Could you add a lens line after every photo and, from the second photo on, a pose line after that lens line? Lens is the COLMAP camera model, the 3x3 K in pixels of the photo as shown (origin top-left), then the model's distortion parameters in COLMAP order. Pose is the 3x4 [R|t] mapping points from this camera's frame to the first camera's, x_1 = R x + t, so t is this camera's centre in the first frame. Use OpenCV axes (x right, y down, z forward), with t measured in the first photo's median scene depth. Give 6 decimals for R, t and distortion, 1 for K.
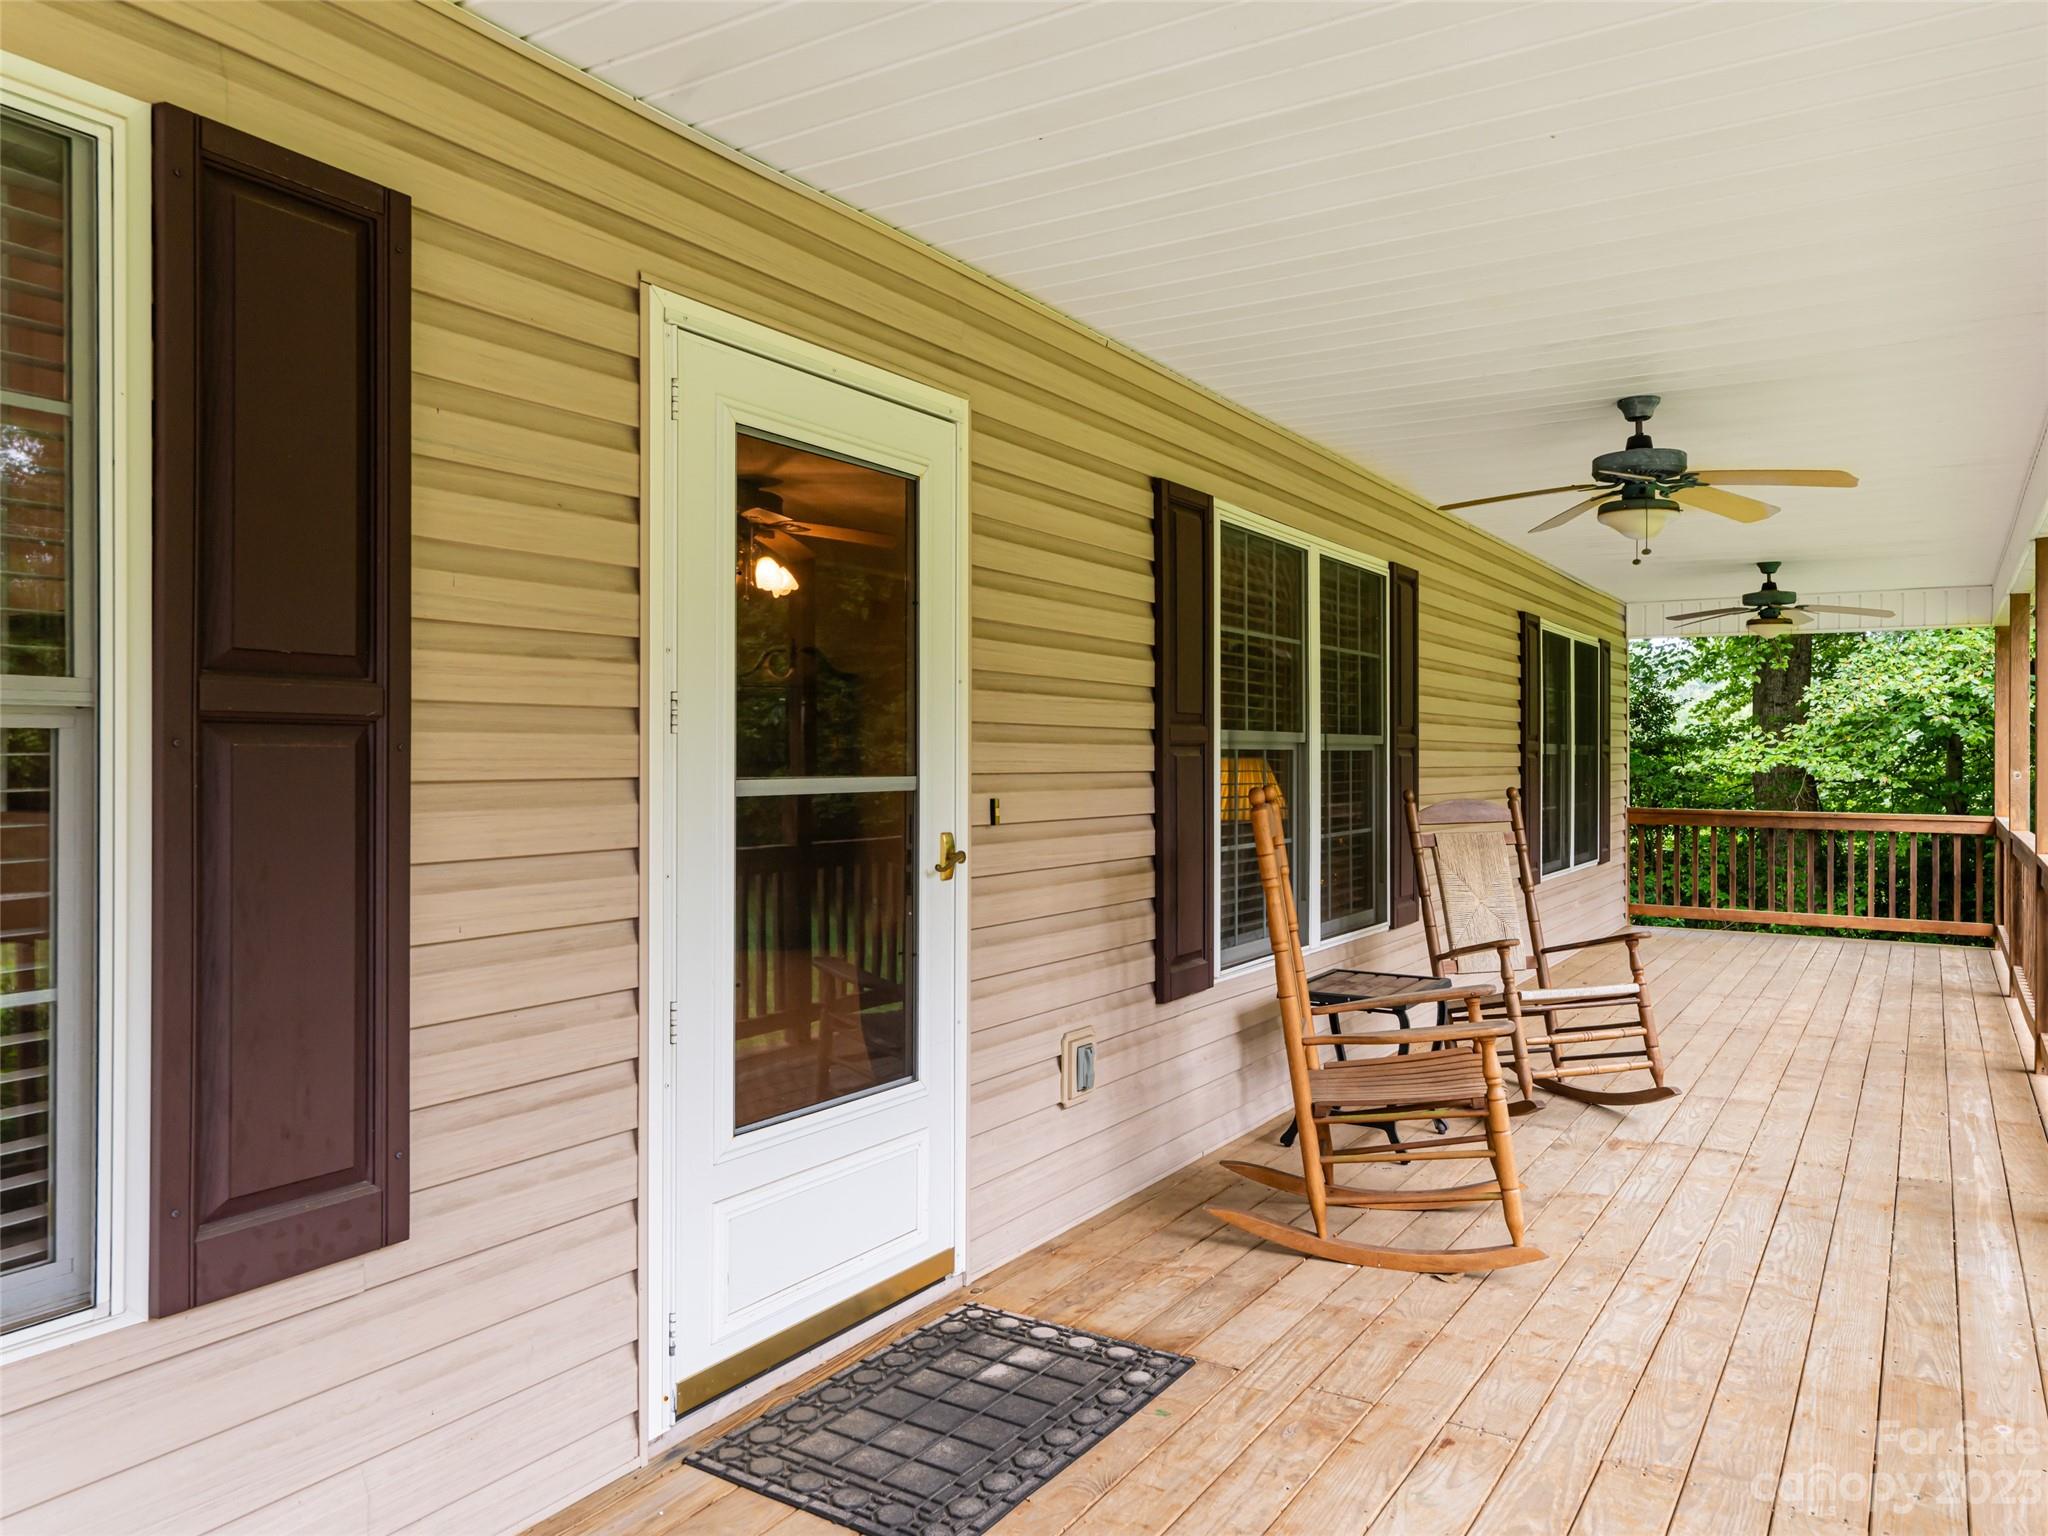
lens RADIAL K [[1457.9, 0, 1030.5], [0, 1457.9, 764.6], [0, 0, 1]] dist [0.004315, 0.000806]
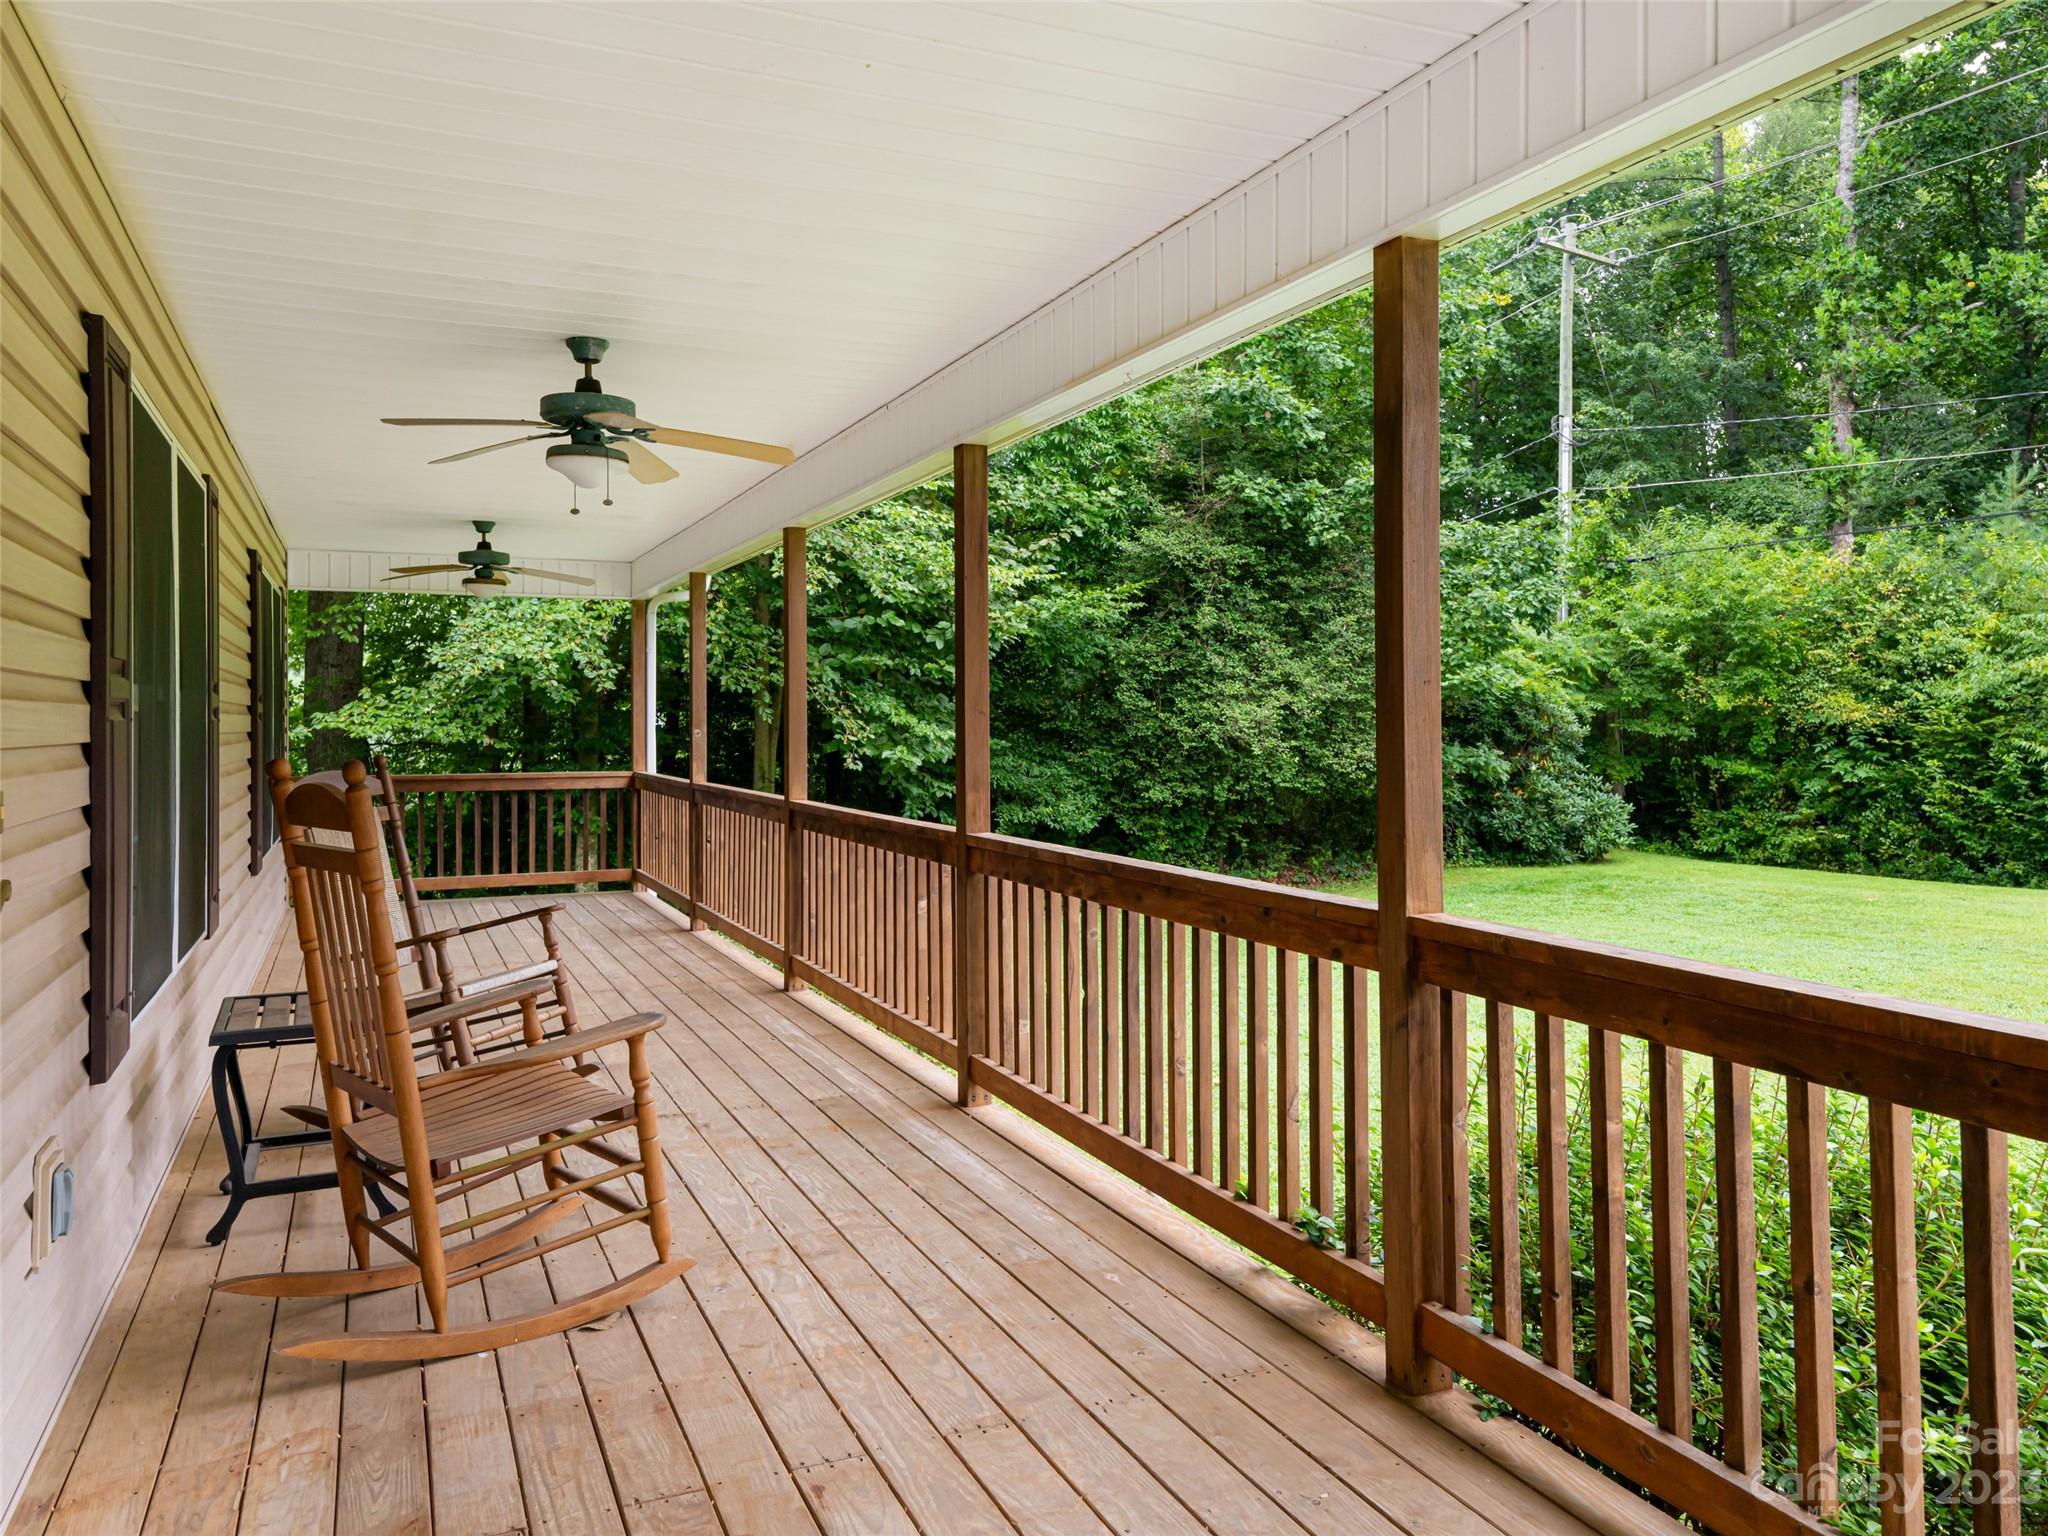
lens RADIAL K [[1502.3, 0, 1062.6], [0, 1502.3, 692.5], [0, 0, 1]] dist [0.022425, -0.002929]
pose [[0.552712, 0.007306, 0.833341, -0.238334], [0.012876, 0.999767, -0.017304, -0.000507], [-0.833273, 0.020295, 0.552489, 0.214830]]
